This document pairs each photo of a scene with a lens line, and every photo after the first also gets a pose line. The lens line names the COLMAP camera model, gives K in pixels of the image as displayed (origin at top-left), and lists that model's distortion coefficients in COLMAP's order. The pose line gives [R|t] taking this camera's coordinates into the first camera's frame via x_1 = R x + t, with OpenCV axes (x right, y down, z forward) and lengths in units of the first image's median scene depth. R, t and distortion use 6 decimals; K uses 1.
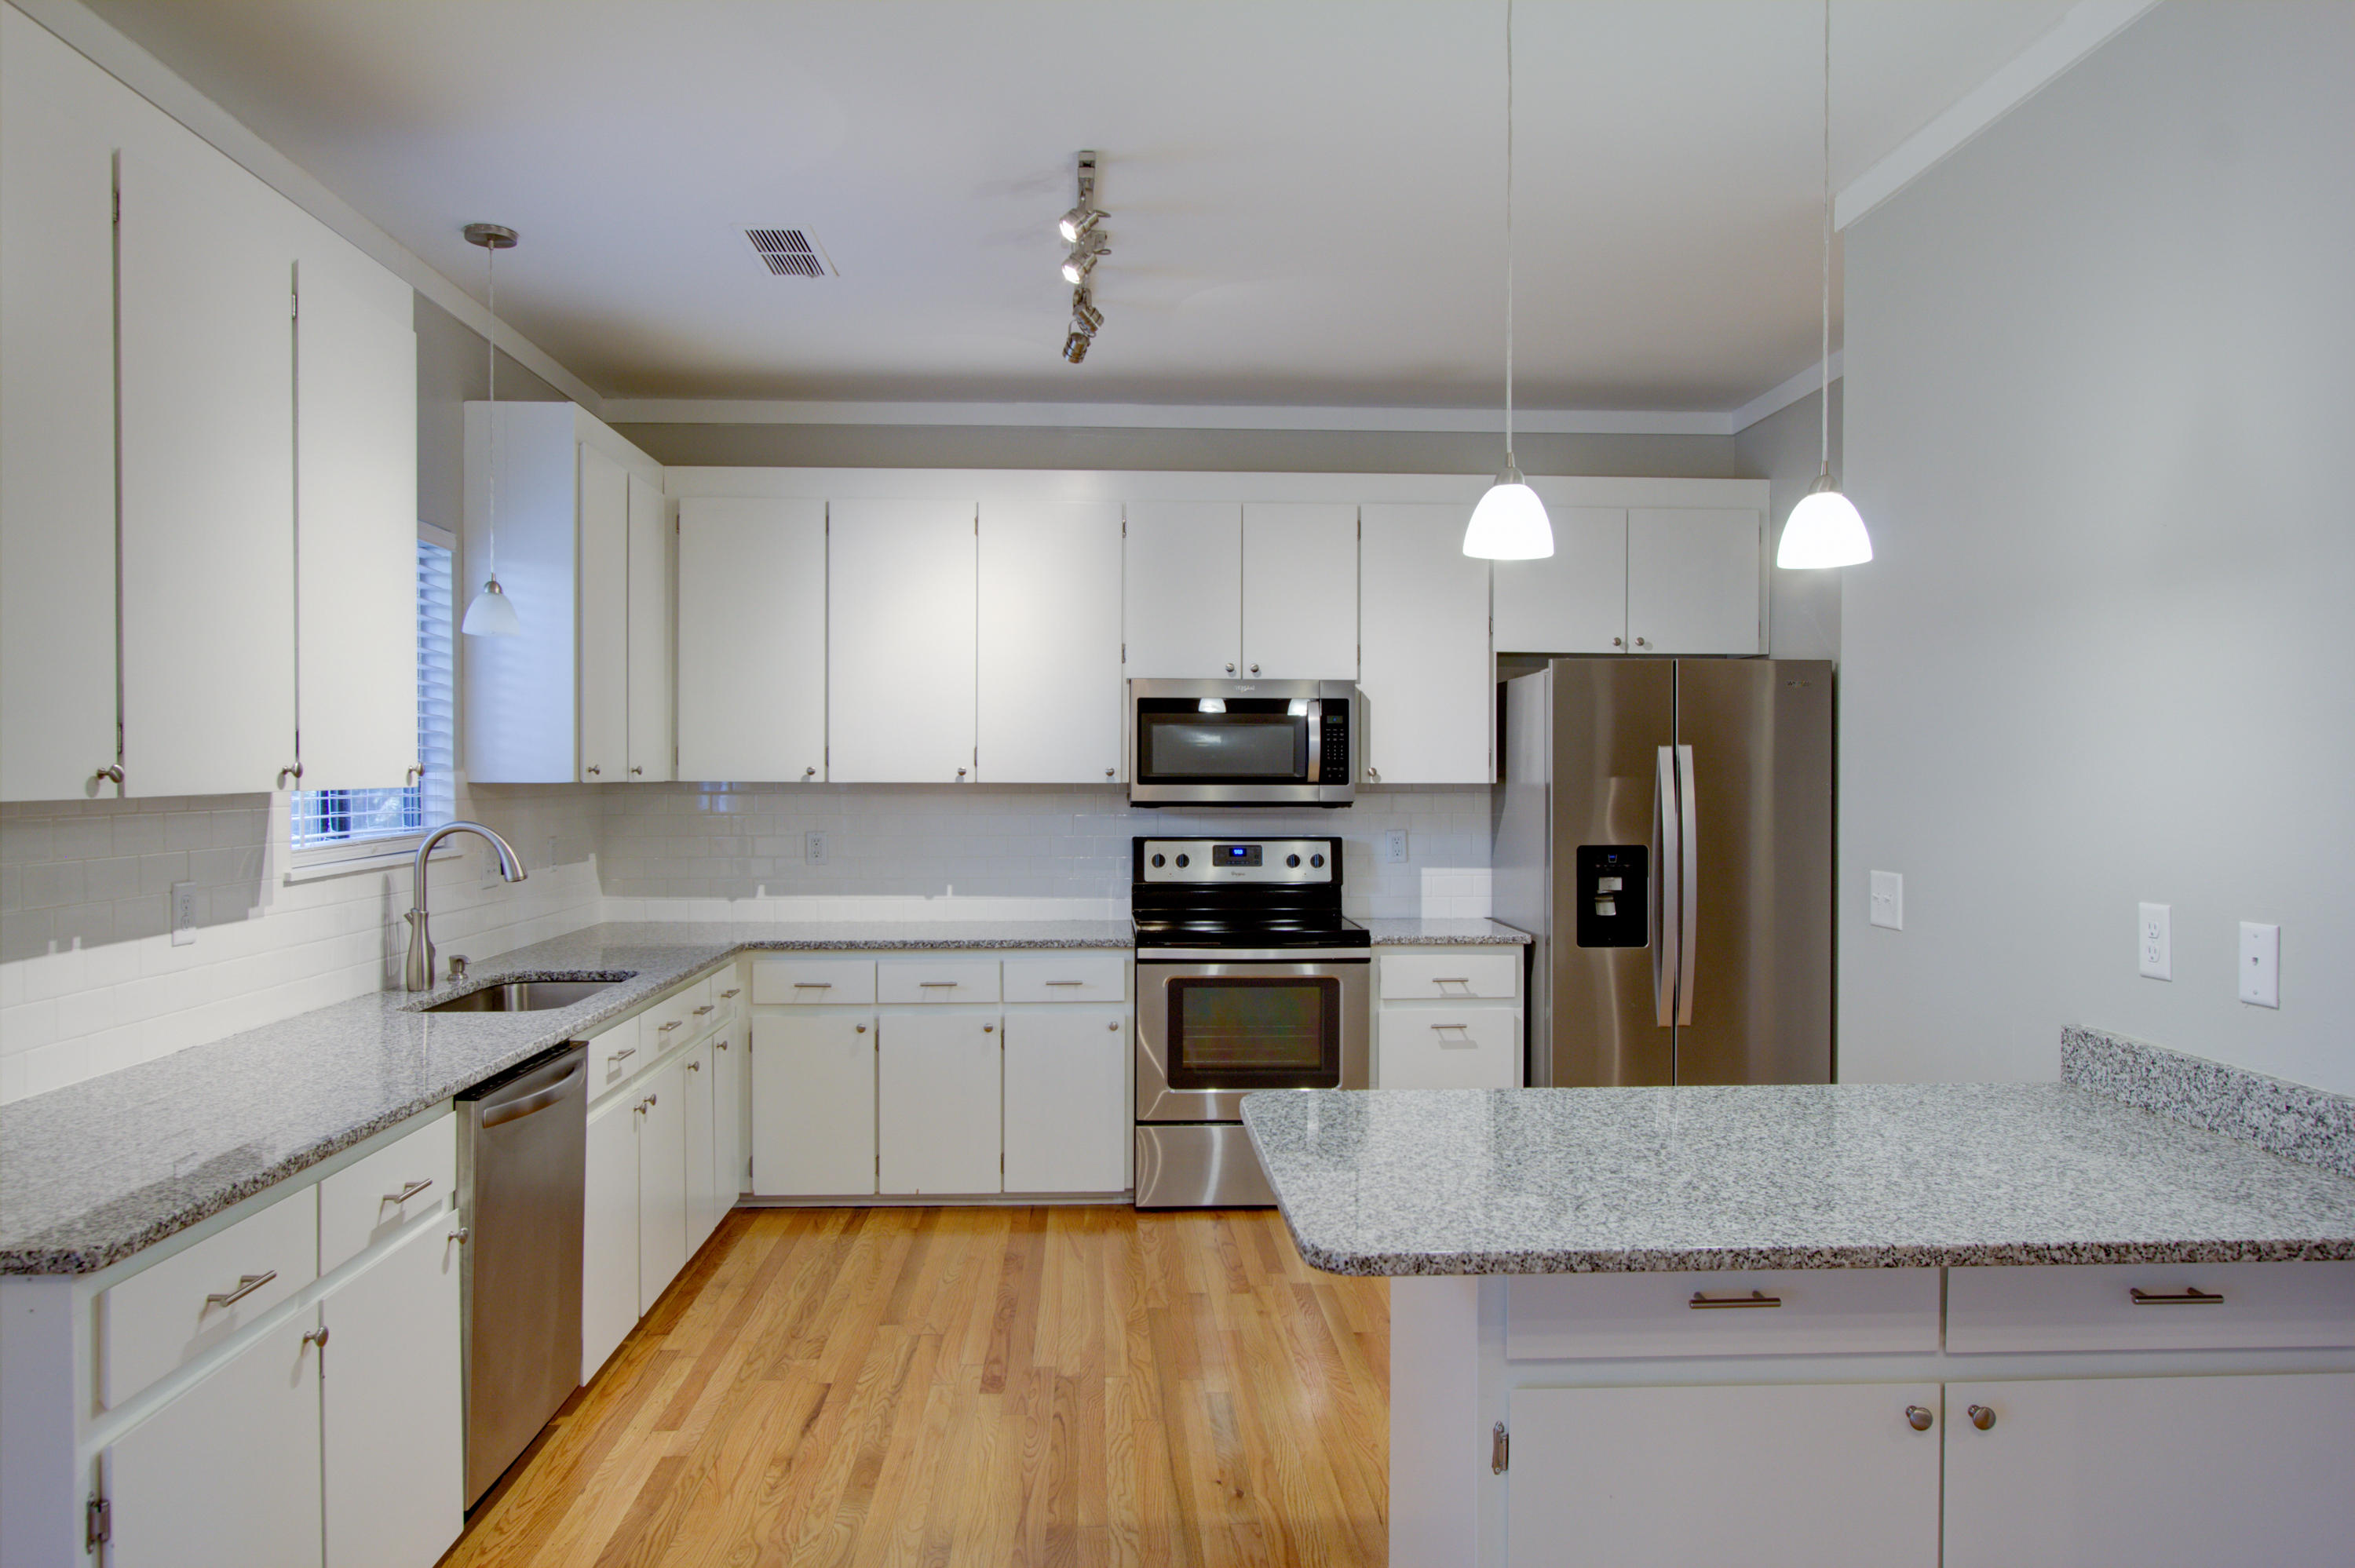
lens RADIAL K [[1542.7, 0, 1167.8], [0, 1542.7, 787.2], [0, 0, 1]] dist [-0.019332, 0.018842]
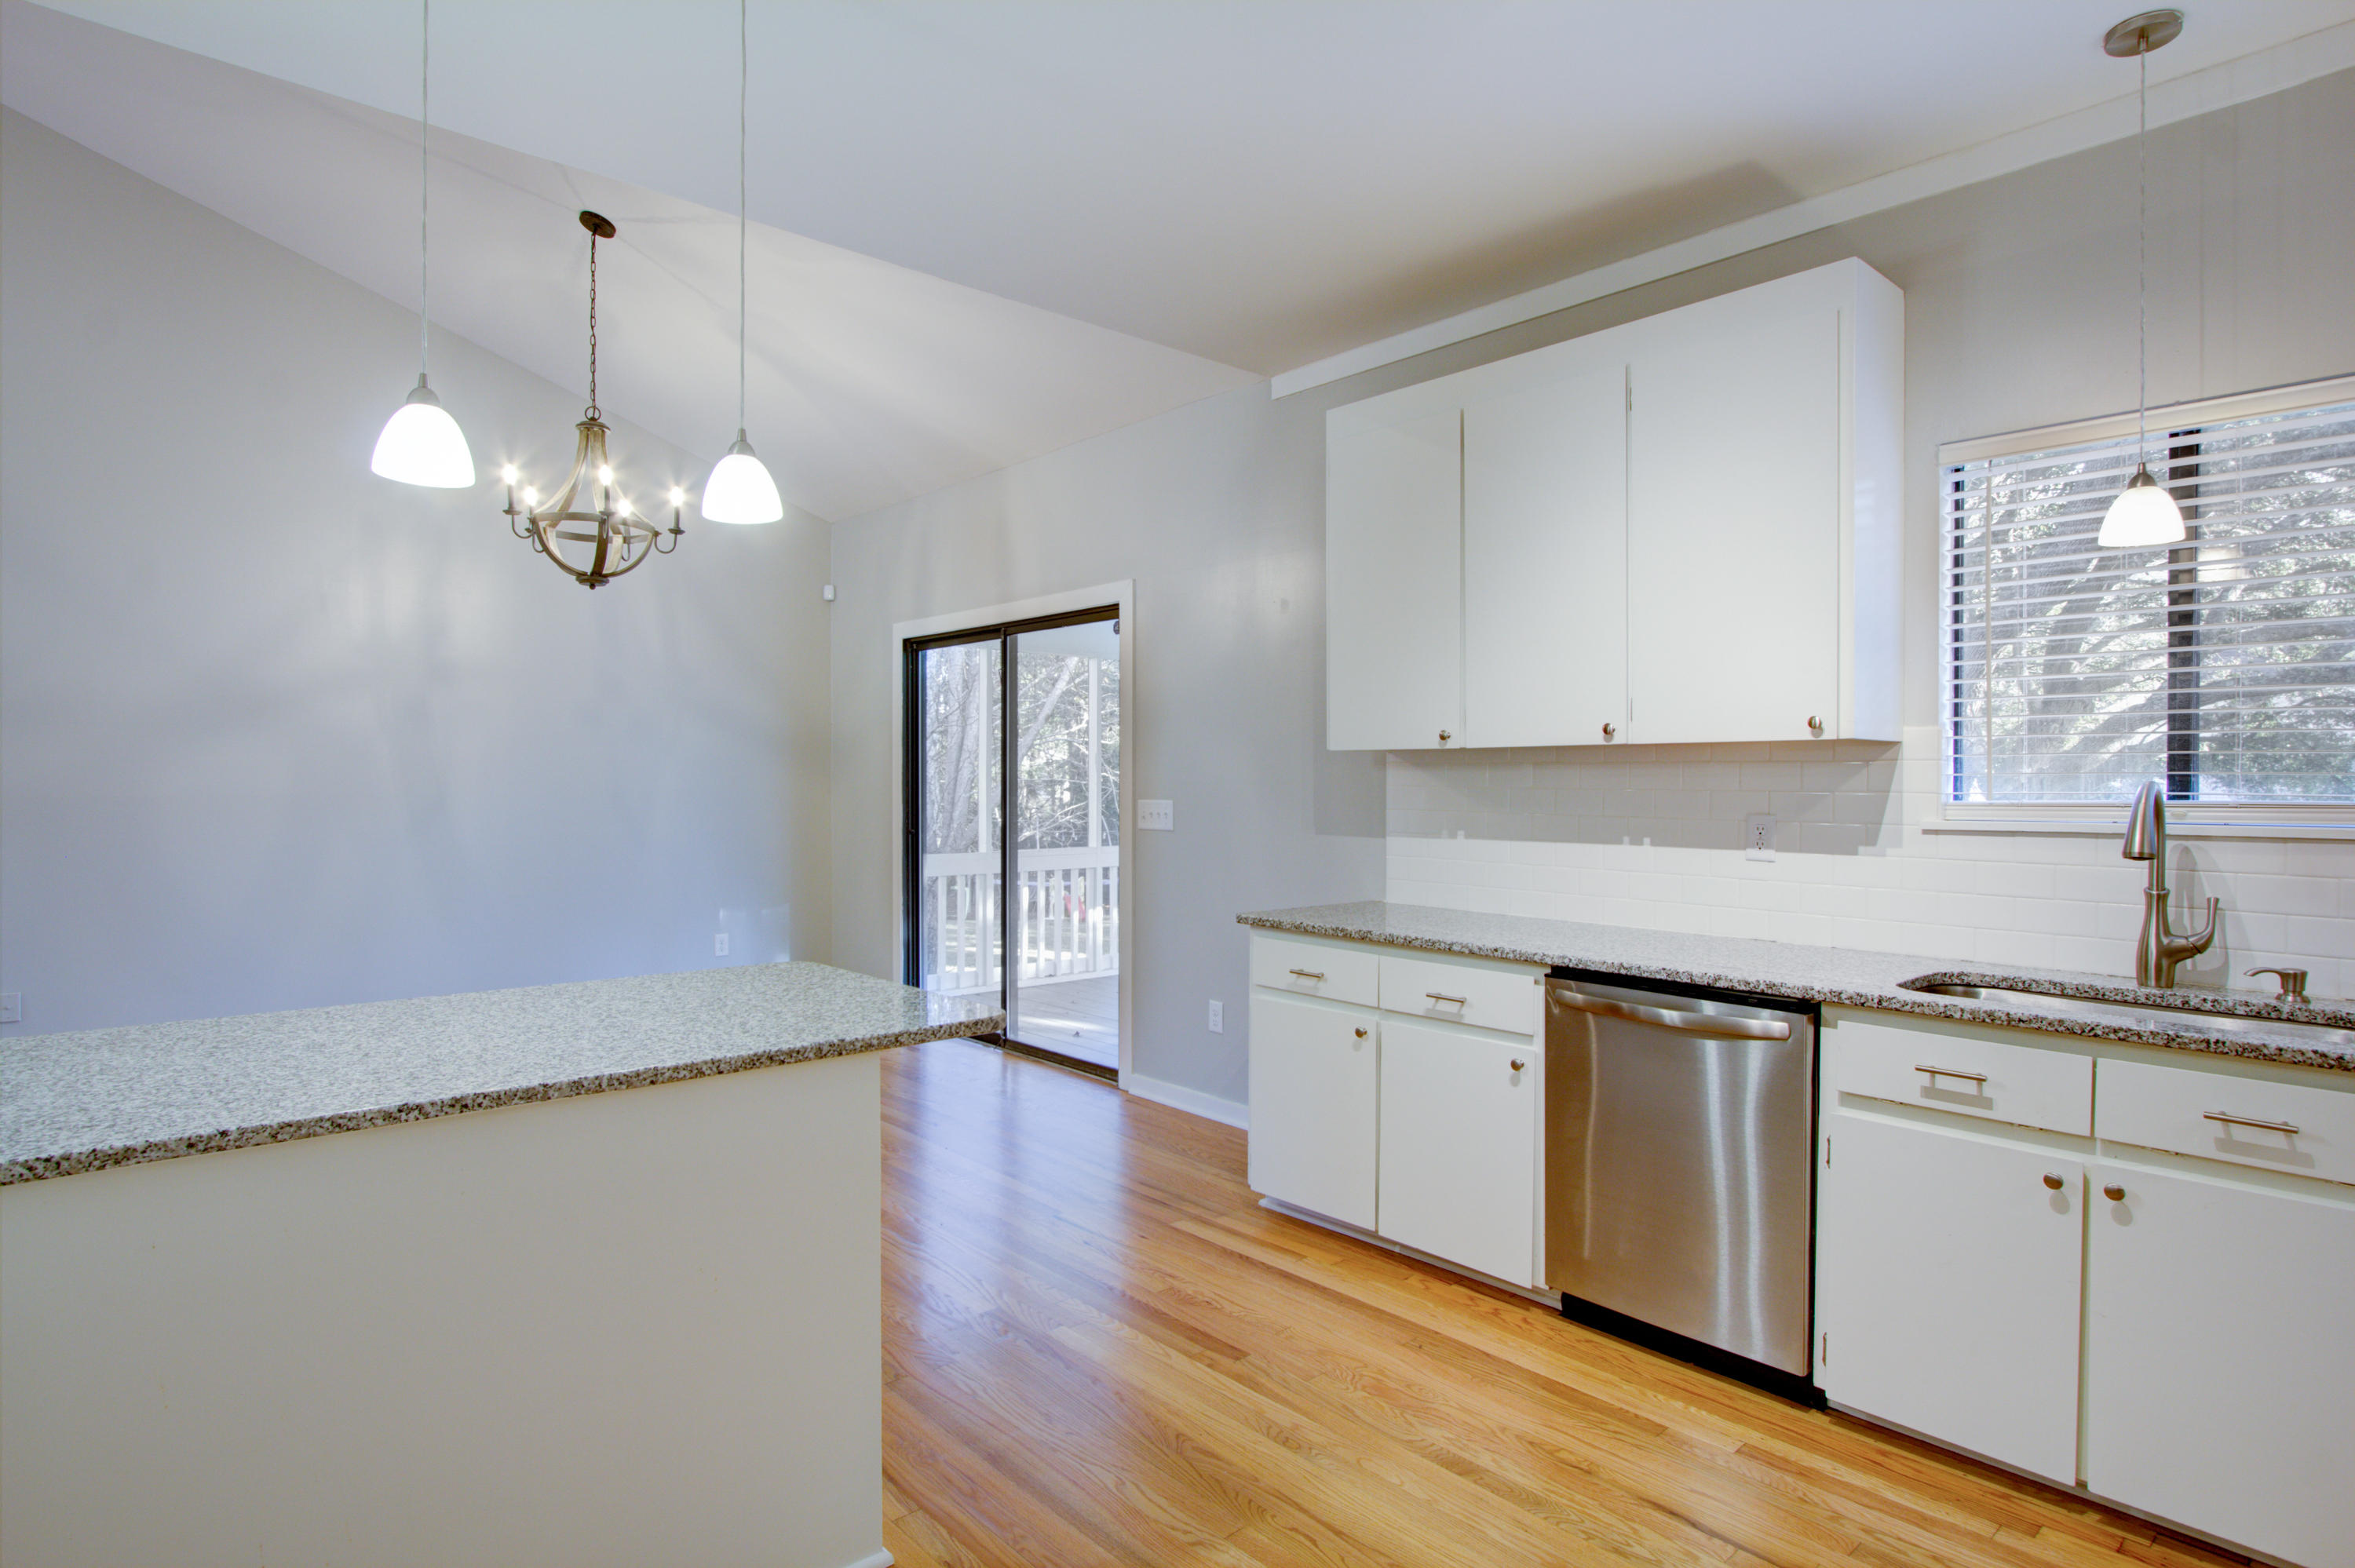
lens RADIAL K [[1232.6, 0, 1159.4], [0, 1232.6, 787.6], [0, 0, 1]] dist [-0.015755, 0.002453]
pose [[-0.782255, 0.002348, -0.622954, 0.259779], [-0.010225, 0.999810, 0.016608, 0.015909], [0.622875, 0.019362, -0.782082, 0.904364]]
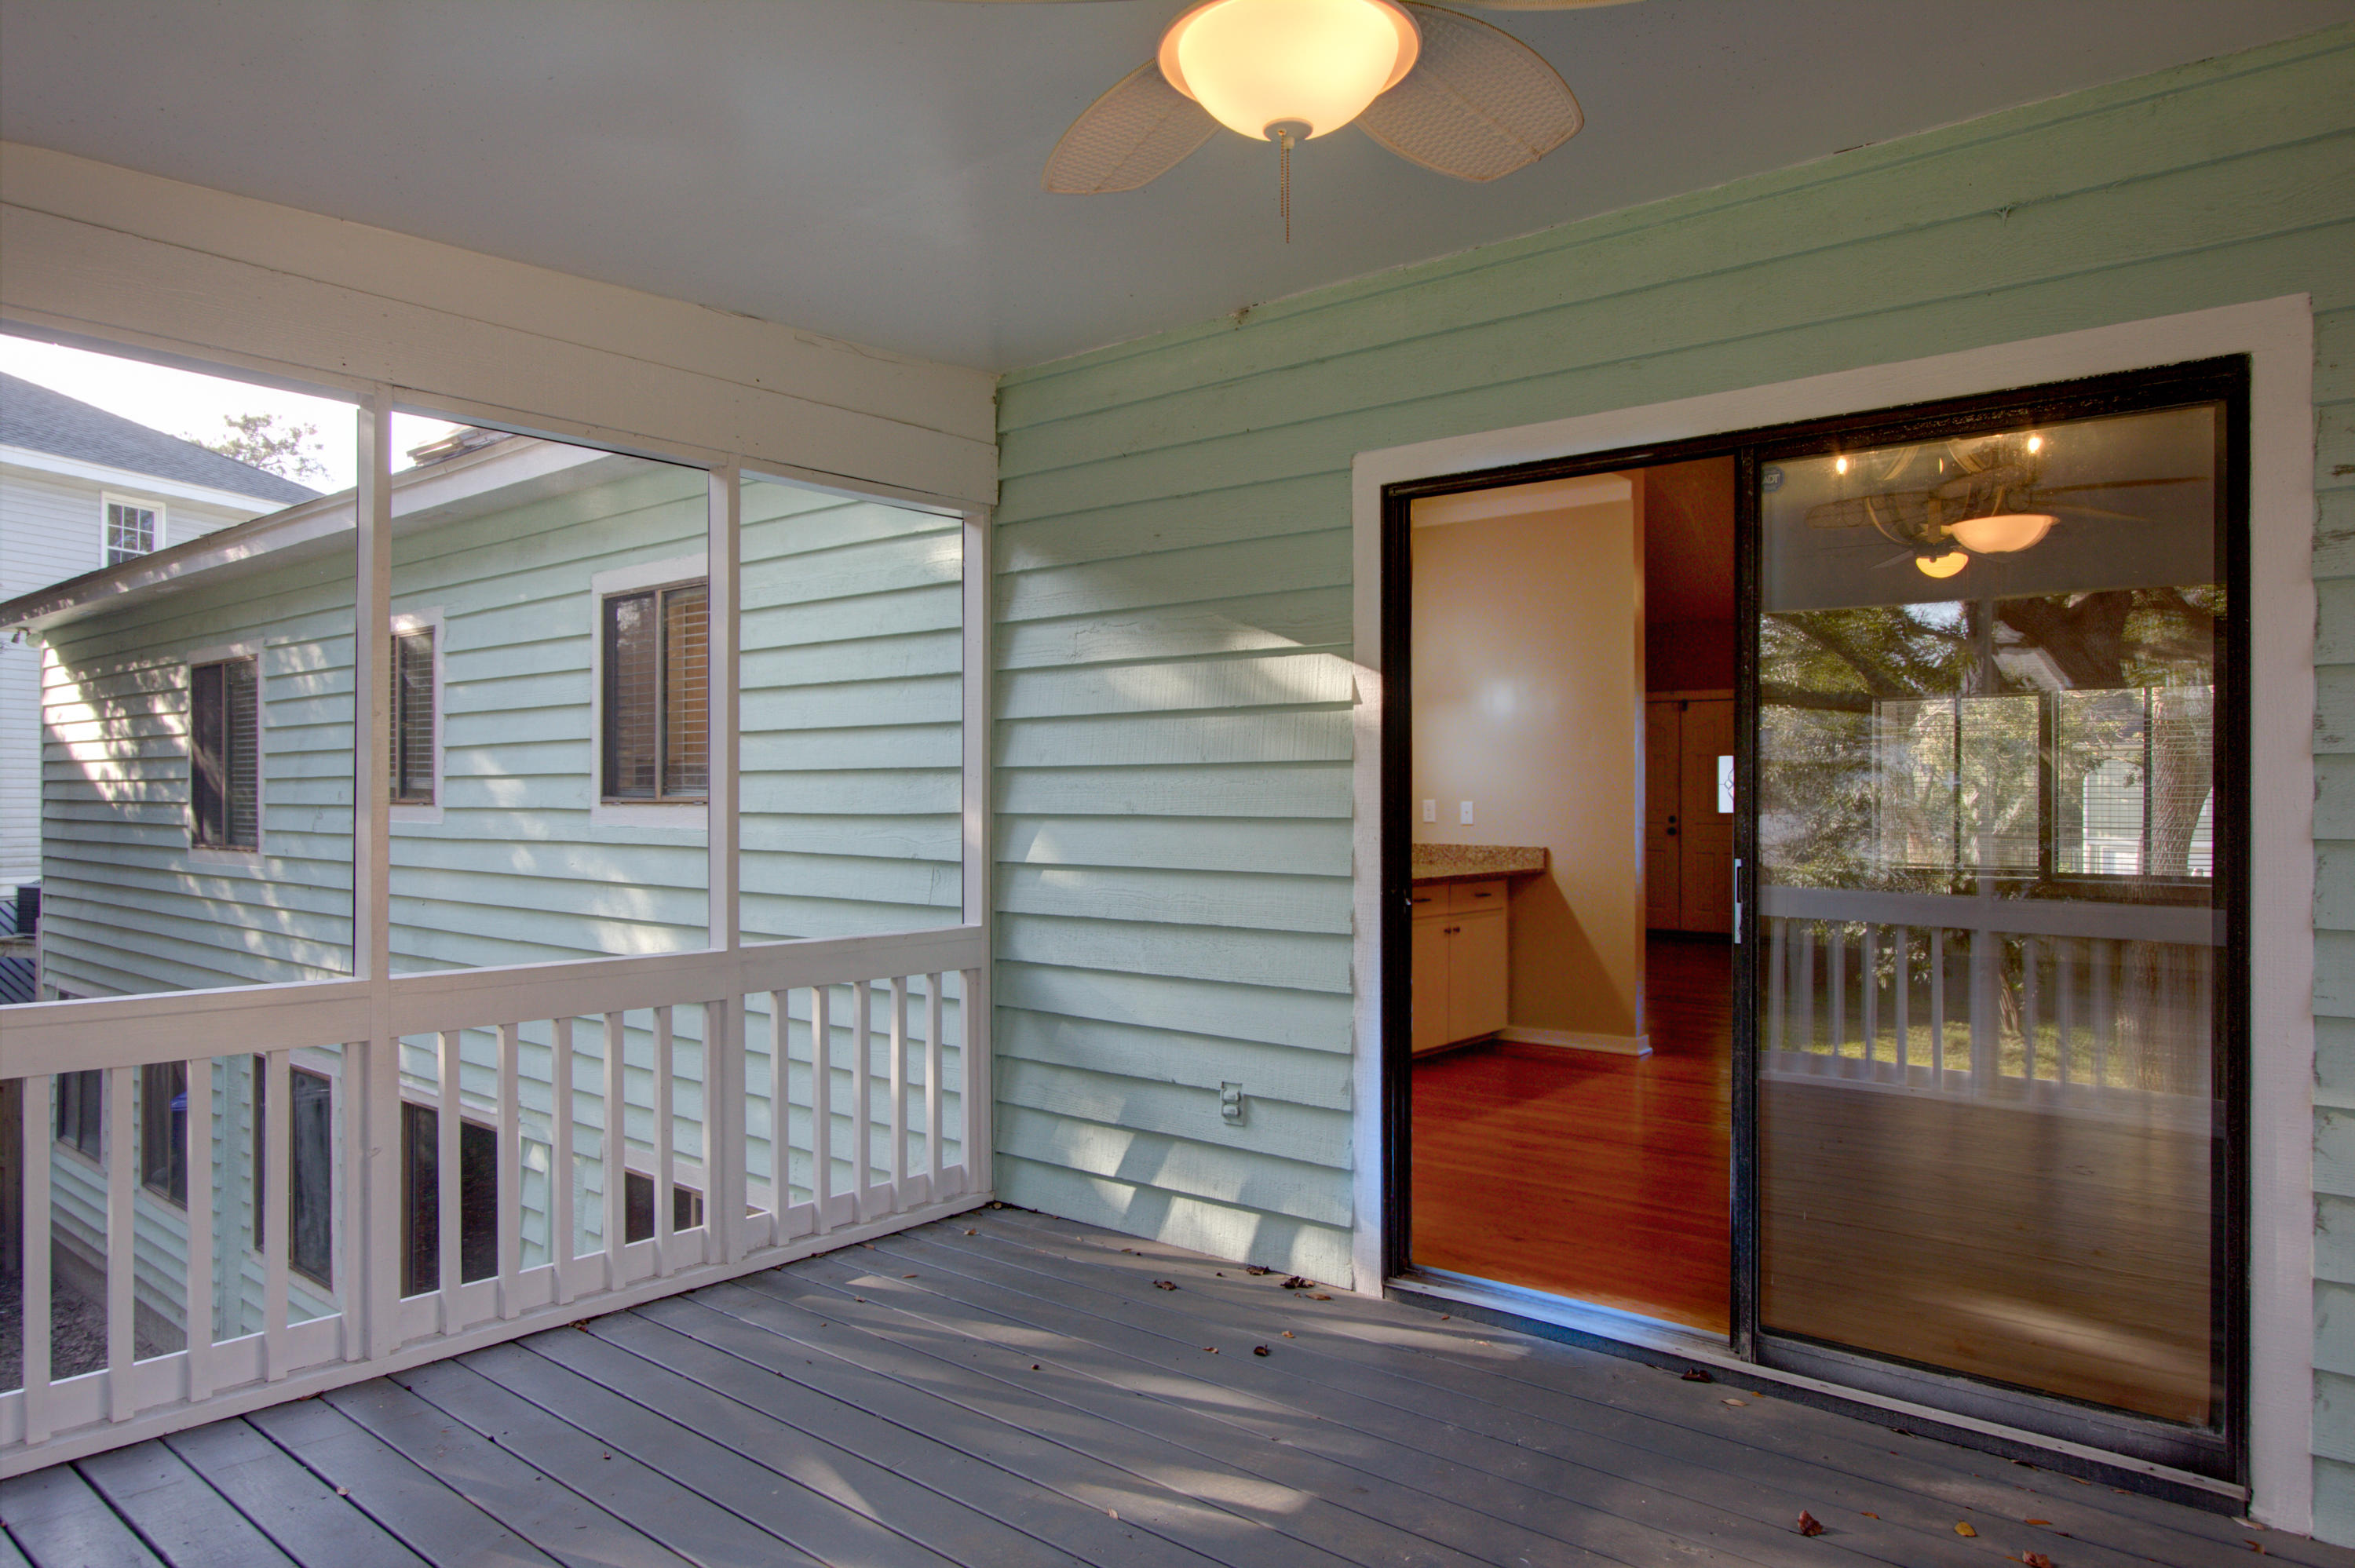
lens RADIAL K [[1466.2, 0, 1191.4], [0, 1466.2, 789.5], [0, 0, 1]] dist [-0.017030, 0.003797]
pose [[0.672023, 0.003879, 0.740520, -1.016447], [0.006820, 0.999911, -0.011427, 0.043015], [-0.740499, 0.012729, 0.671937, -0.366682]]
